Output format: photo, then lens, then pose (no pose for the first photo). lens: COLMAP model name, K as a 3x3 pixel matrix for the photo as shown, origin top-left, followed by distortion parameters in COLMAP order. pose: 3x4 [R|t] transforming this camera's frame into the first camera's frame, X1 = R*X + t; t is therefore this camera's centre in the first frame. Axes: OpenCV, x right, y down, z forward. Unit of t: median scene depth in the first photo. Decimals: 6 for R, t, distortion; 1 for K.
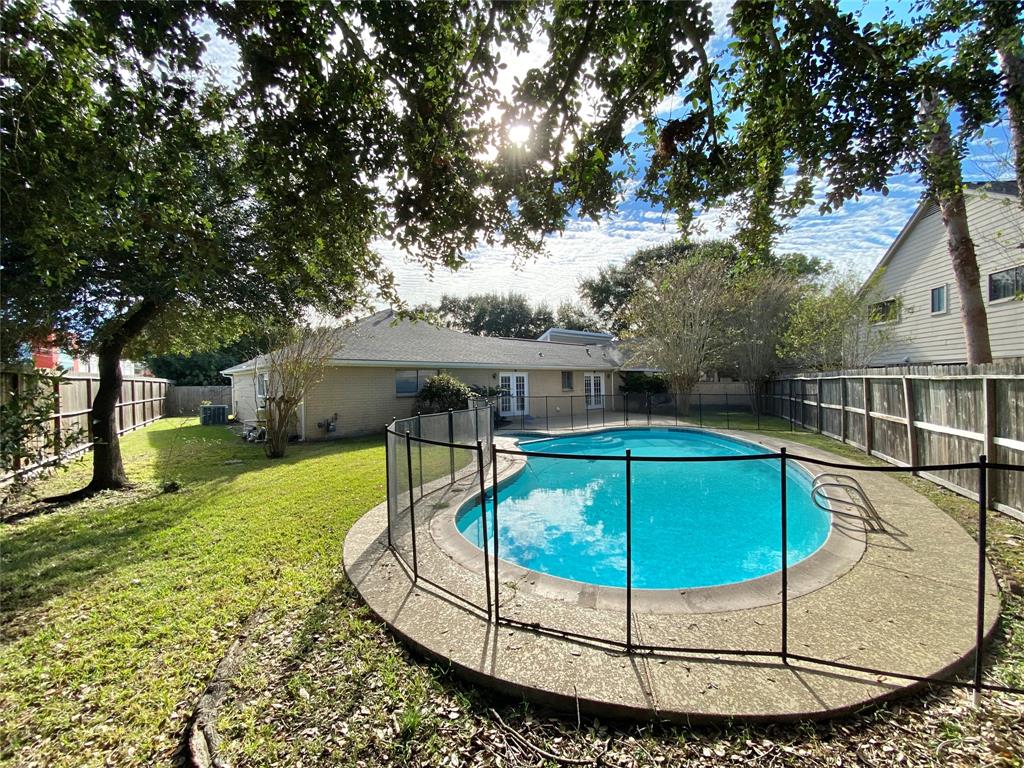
lens RADIAL K [[405.9, 0, 512.0], [0, 405.9, 384.0], [0, 0, 1]] dist [0.058949, -0.044239]
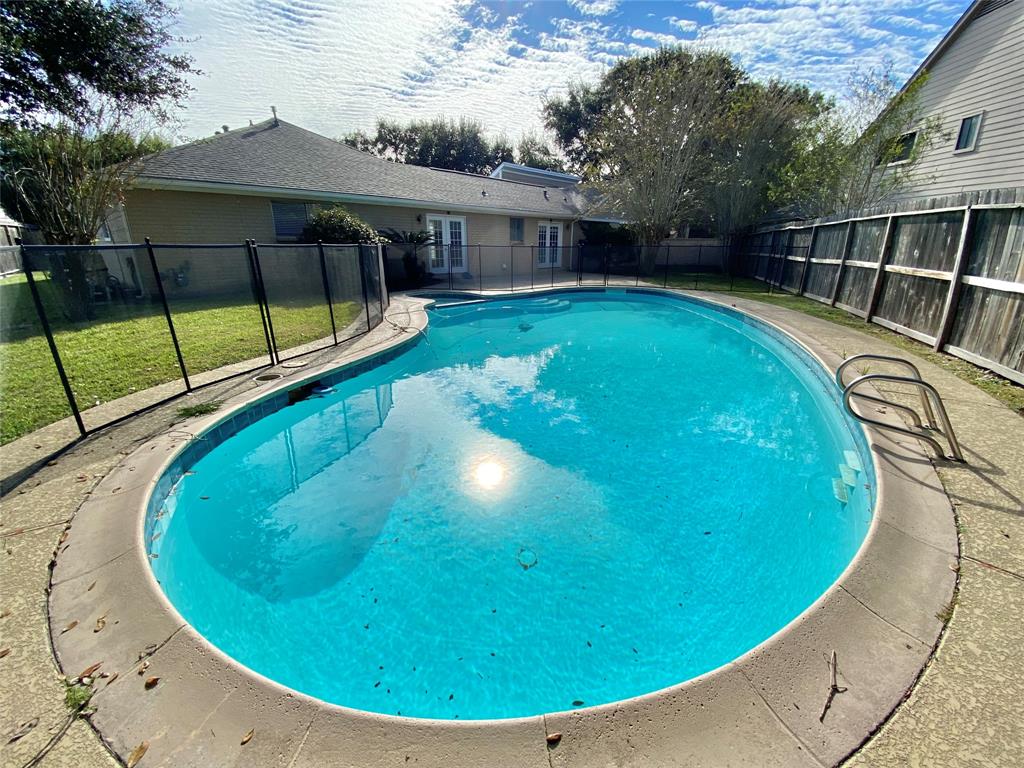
lens RADIAL K [[413.7, 0, 512.0], [0, 413.7, 384.0], [0, 0, 1]] dist [0.019739, -0.017349]
pose [[0.996083, -0.005351, 0.088262, 0.075063], [-0.023136, 0.947622, 0.318554, 0.028207], [-0.085343, -0.319348, 0.943787, 0.167064]]
